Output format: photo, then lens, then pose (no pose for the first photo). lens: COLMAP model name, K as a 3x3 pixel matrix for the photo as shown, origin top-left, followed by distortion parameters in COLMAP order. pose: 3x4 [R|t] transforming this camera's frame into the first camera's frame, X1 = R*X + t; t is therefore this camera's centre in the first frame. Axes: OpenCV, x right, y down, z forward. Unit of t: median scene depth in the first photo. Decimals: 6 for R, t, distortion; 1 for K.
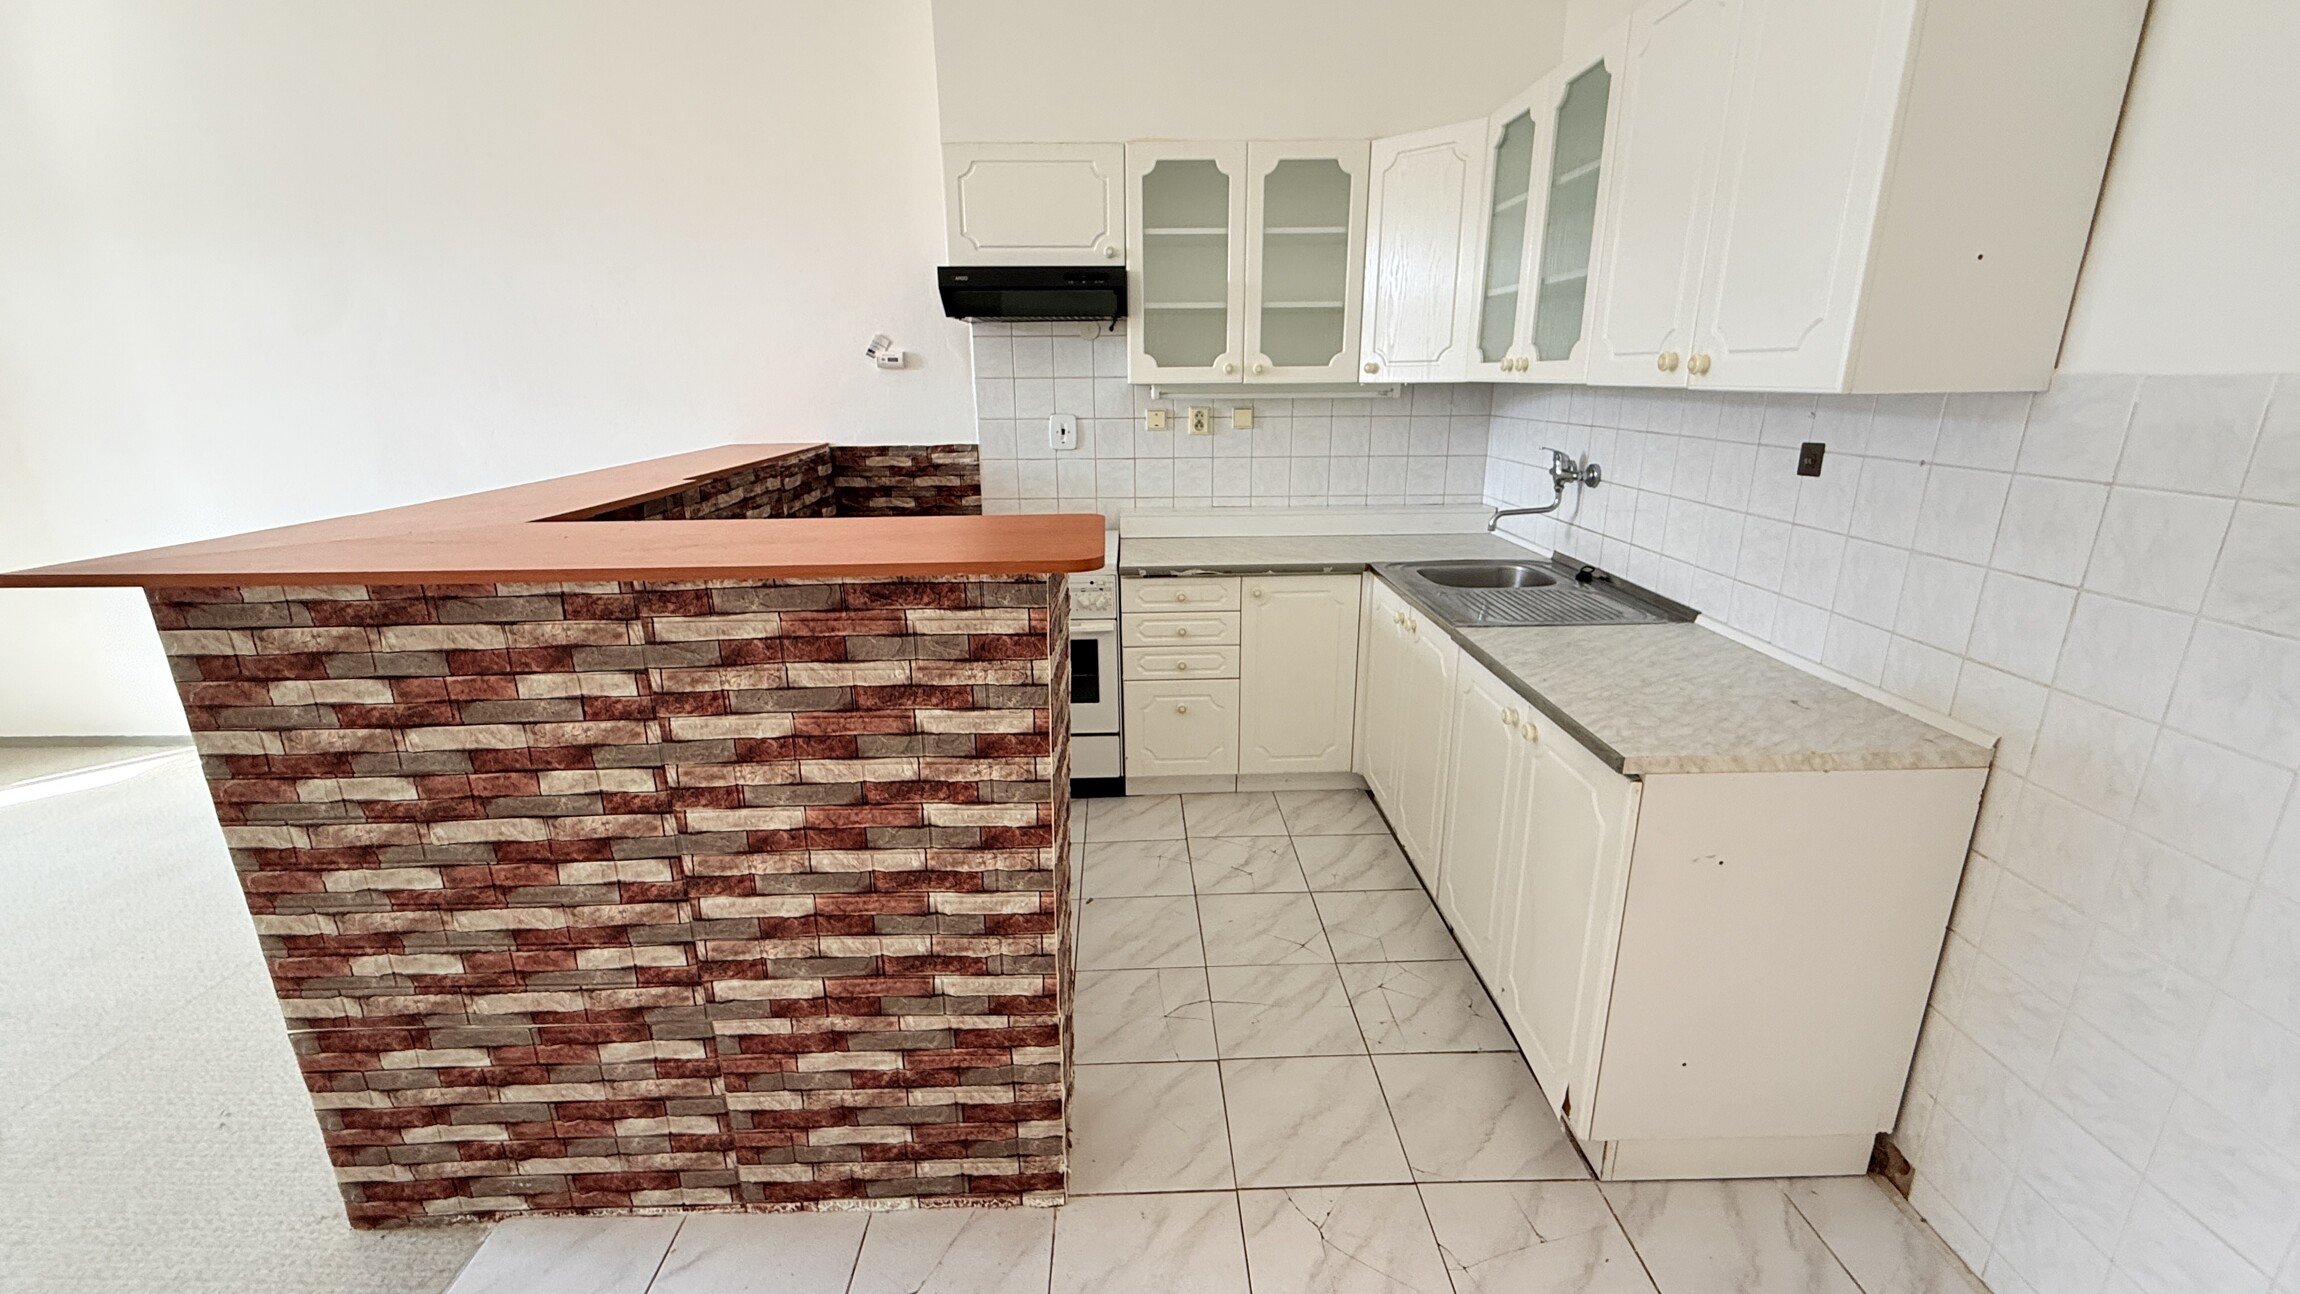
lens RADIAL K [[919.0, 0, 1148.0], [0, 919.0, 651.2], [0, 0, 1]] dist [-0.000139, -0.000108]
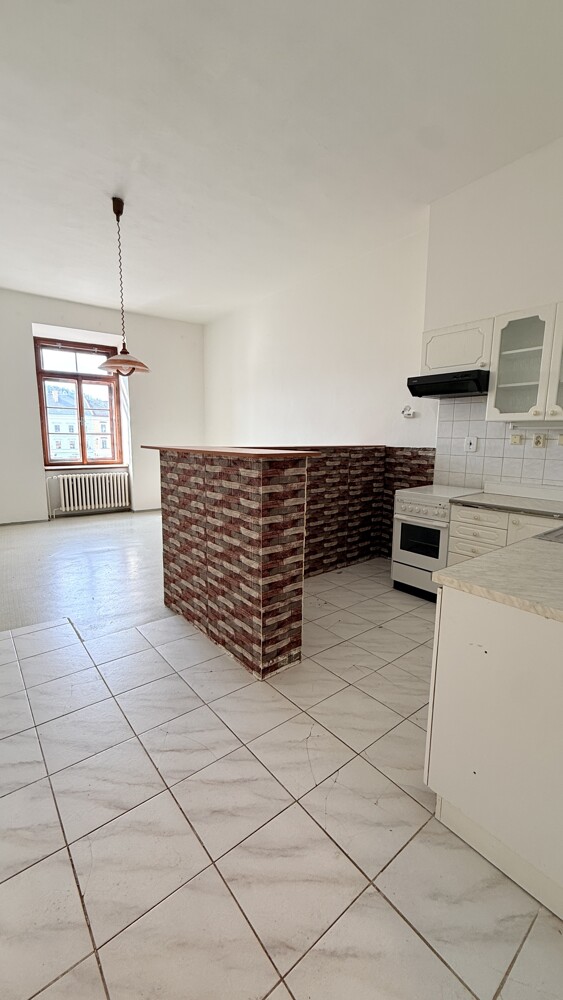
lens RADIAL K [[399.6, 0, 281.5], [0, 399.6, 500.0], [0, 0, 1]] dist [-0.000139, -0.000108]
pose [[0.608105, 0.140770, -0.781276, 0.793817], [-0.244834, 0.969435, -0.015893, 0.044731], [0.755158, 0.200947, 0.623984, 0.131004]]
